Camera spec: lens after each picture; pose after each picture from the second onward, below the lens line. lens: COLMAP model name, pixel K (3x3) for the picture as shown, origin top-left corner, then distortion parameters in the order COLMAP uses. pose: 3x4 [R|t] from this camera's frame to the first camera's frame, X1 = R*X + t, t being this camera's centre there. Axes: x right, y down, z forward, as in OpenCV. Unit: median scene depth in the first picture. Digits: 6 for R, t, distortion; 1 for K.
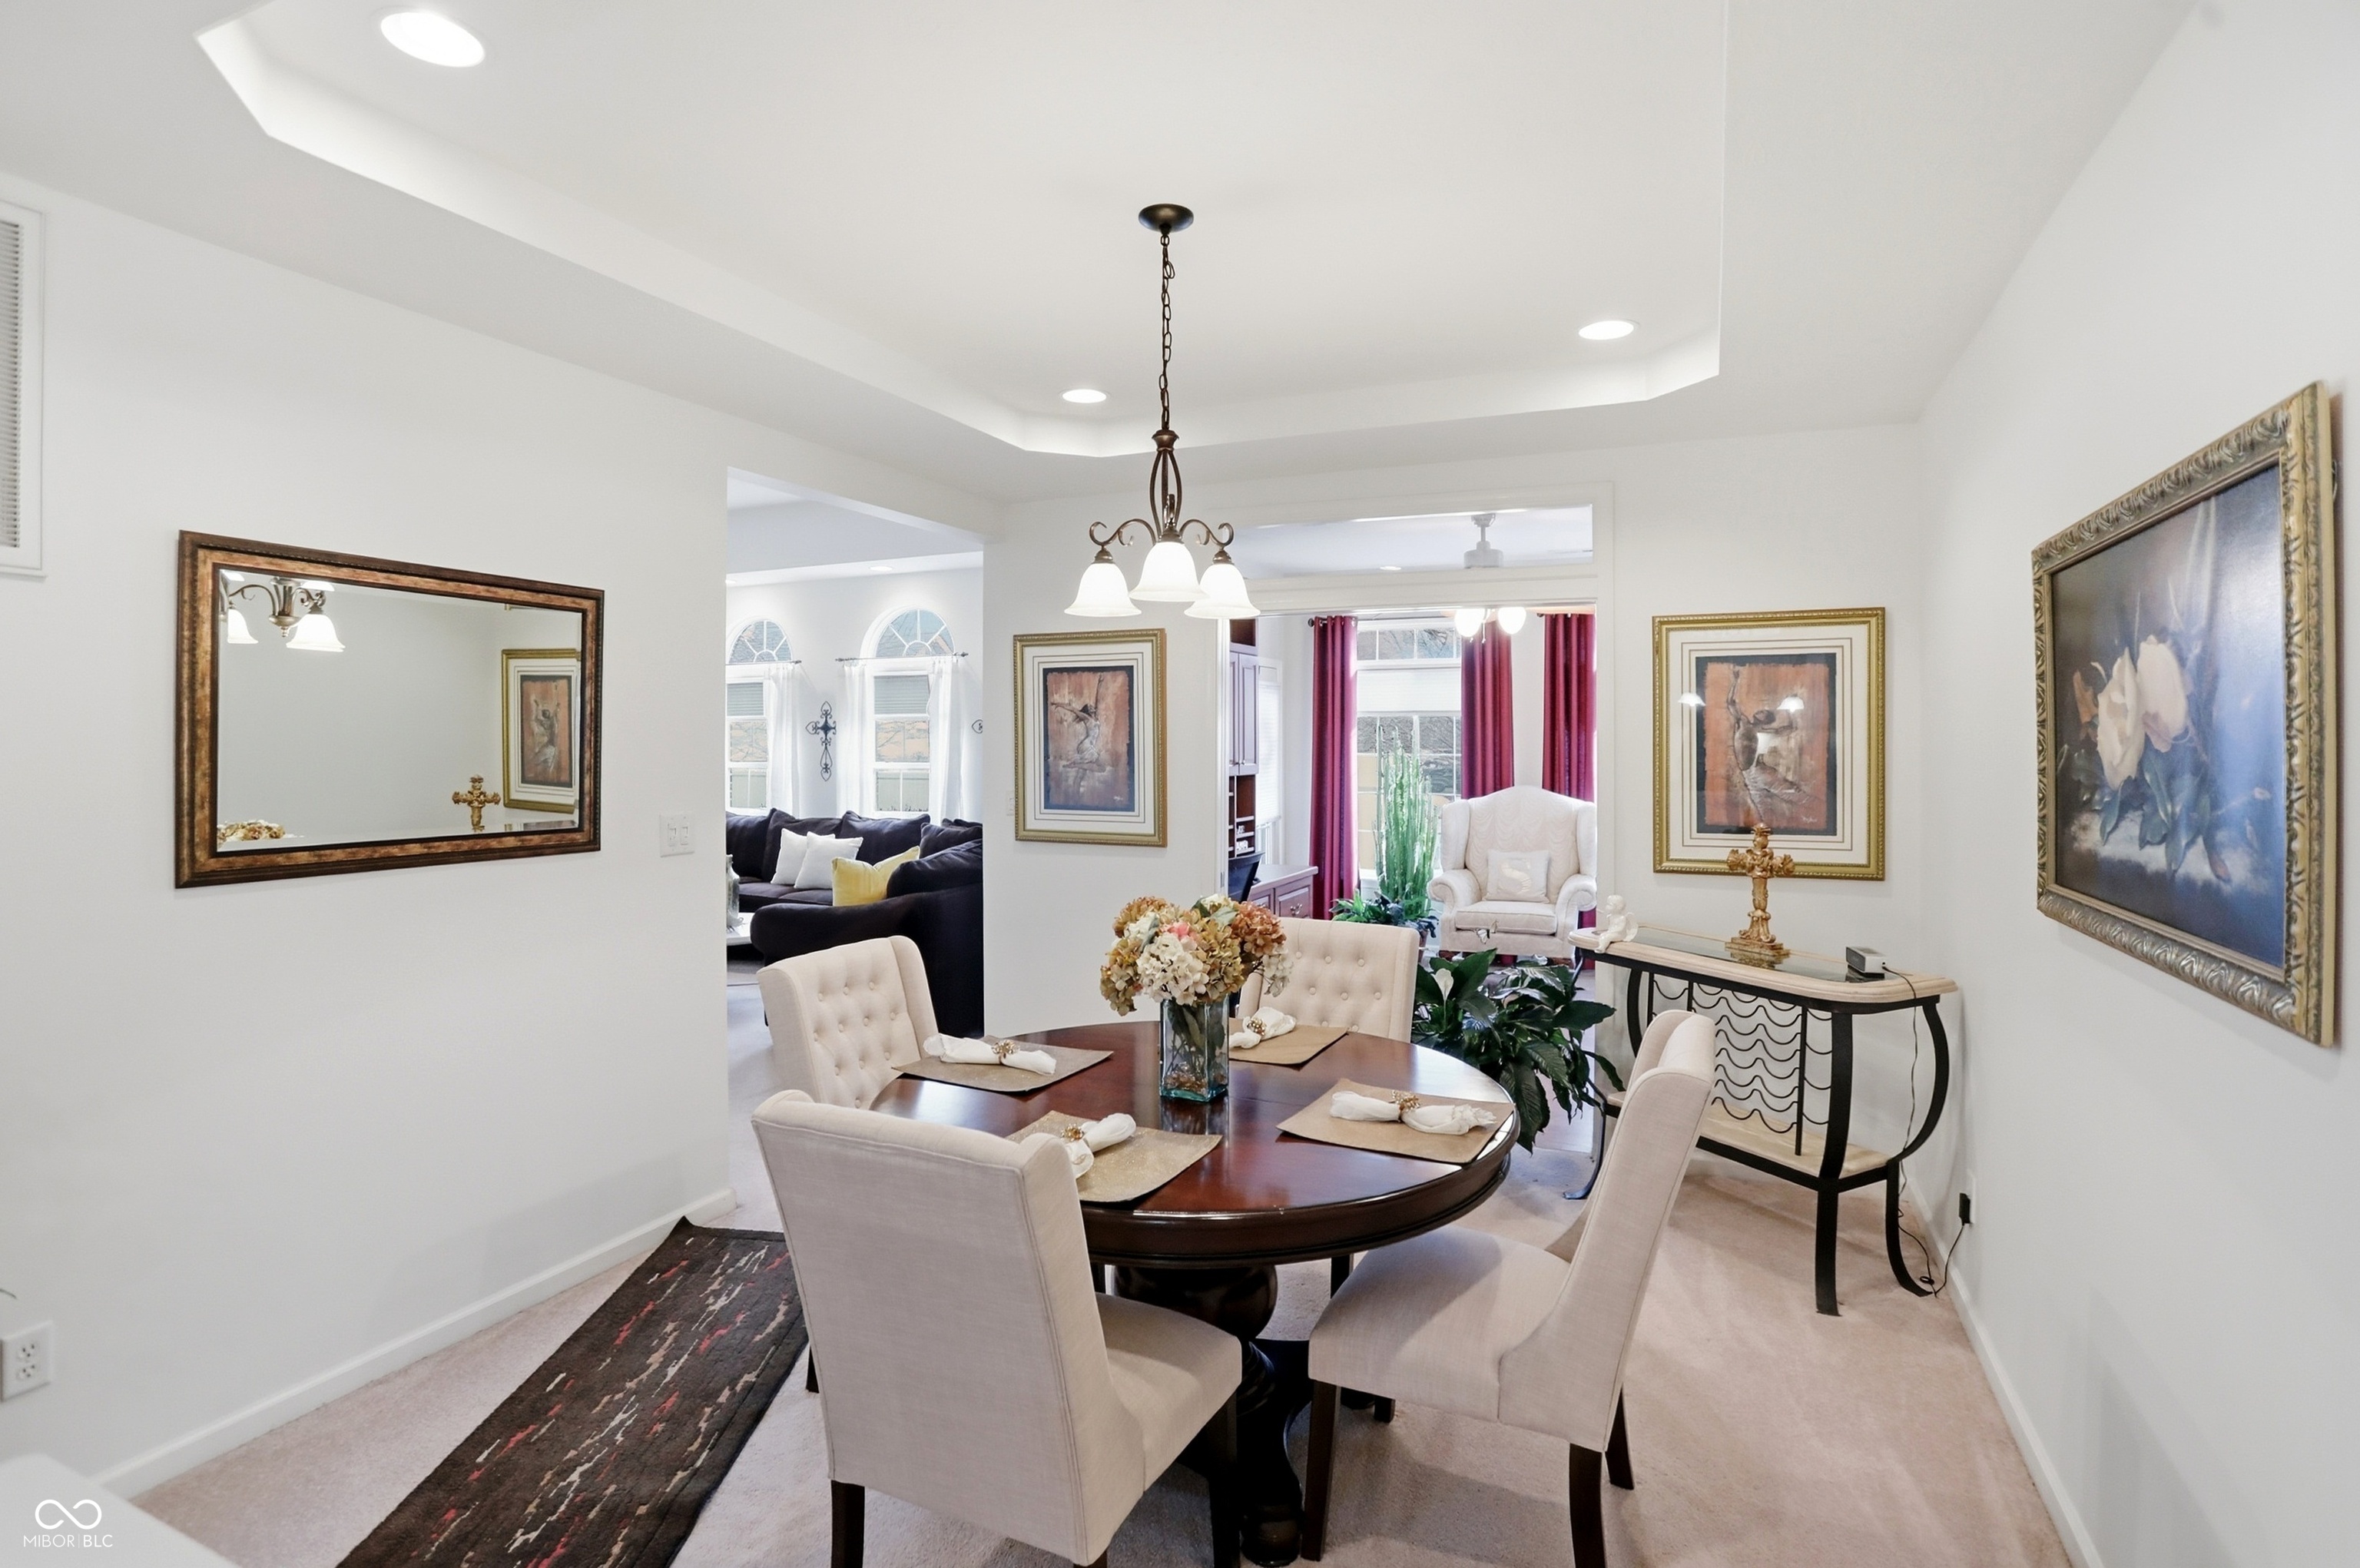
lens RADIAL K [[1161.6, 0, 1153.5], [0, 1161.6, 744.0], [0, 0, 1]] dist [-0.060696, 0.021073]
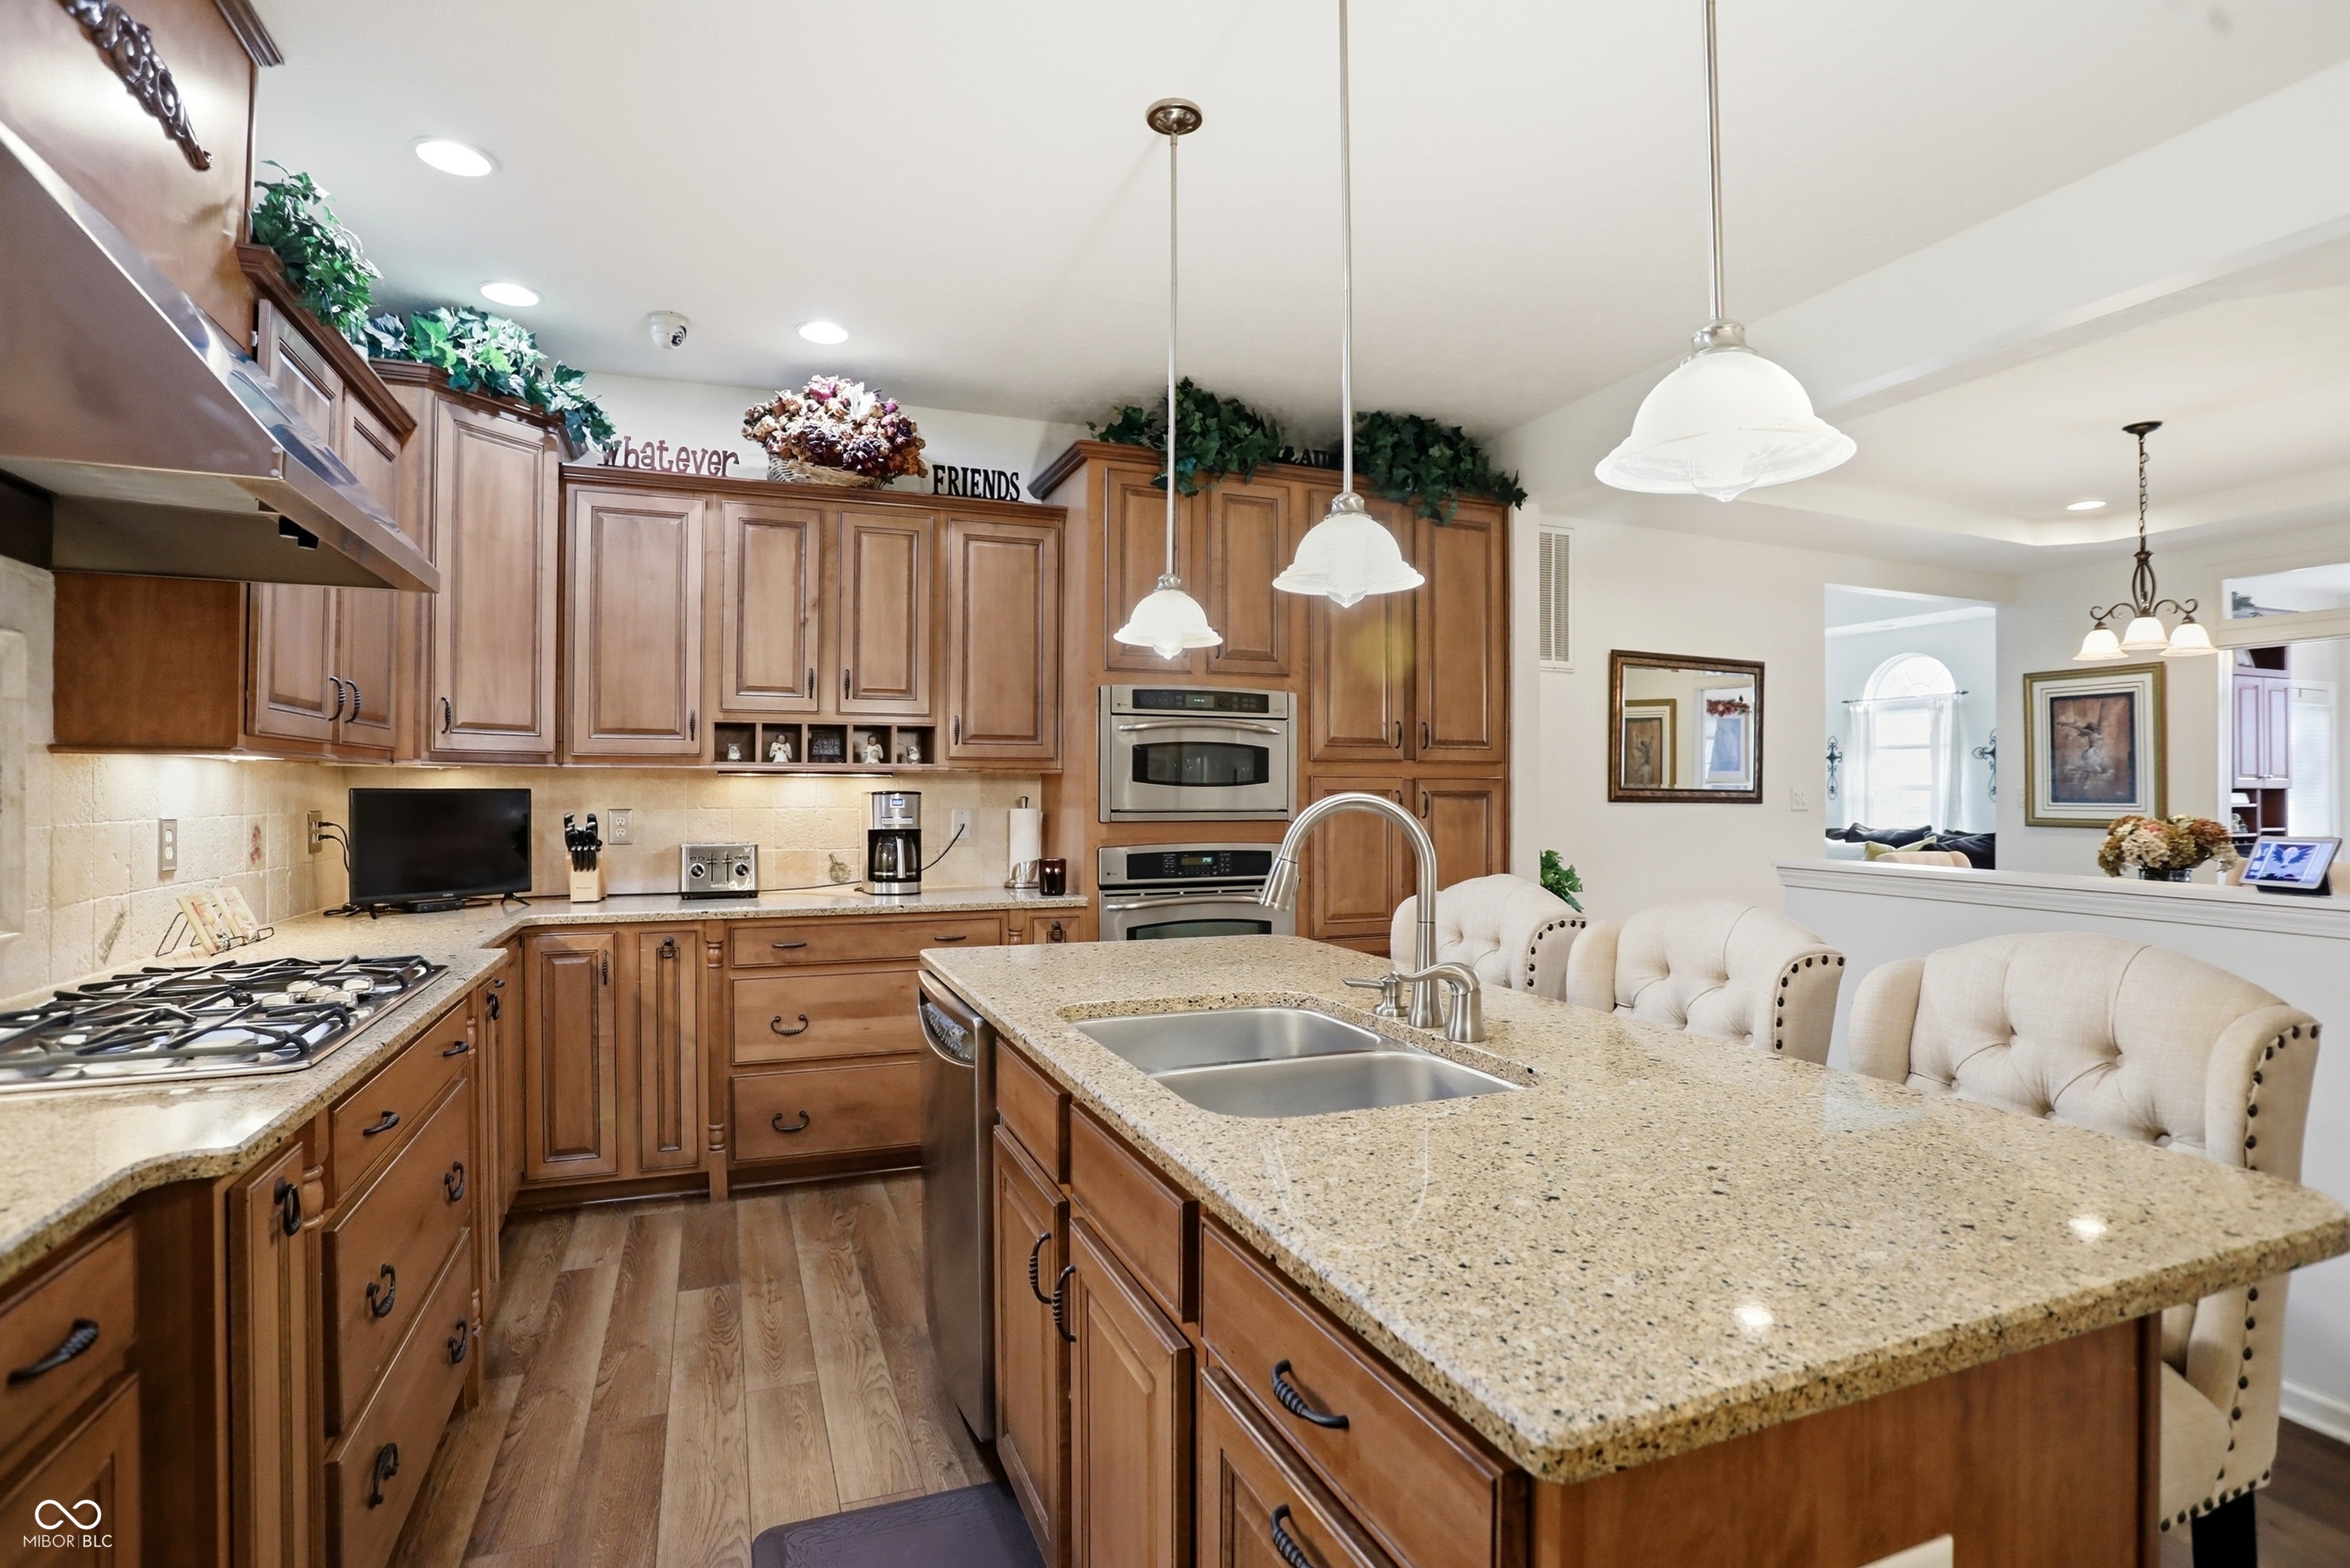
lens RADIAL K [[1156.6, 0, 1177.2], [0, 1156.6, 782.5], [0, 0, 1]] dist [-0.060696, 0.021073]
pose [[0.736091, -0.001265, -0.676882, 0.051026], [-0.008352, 0.999905, -0.010951, 0.071254], [0.676831, 0.013715, 0.736010, -0.805701]]
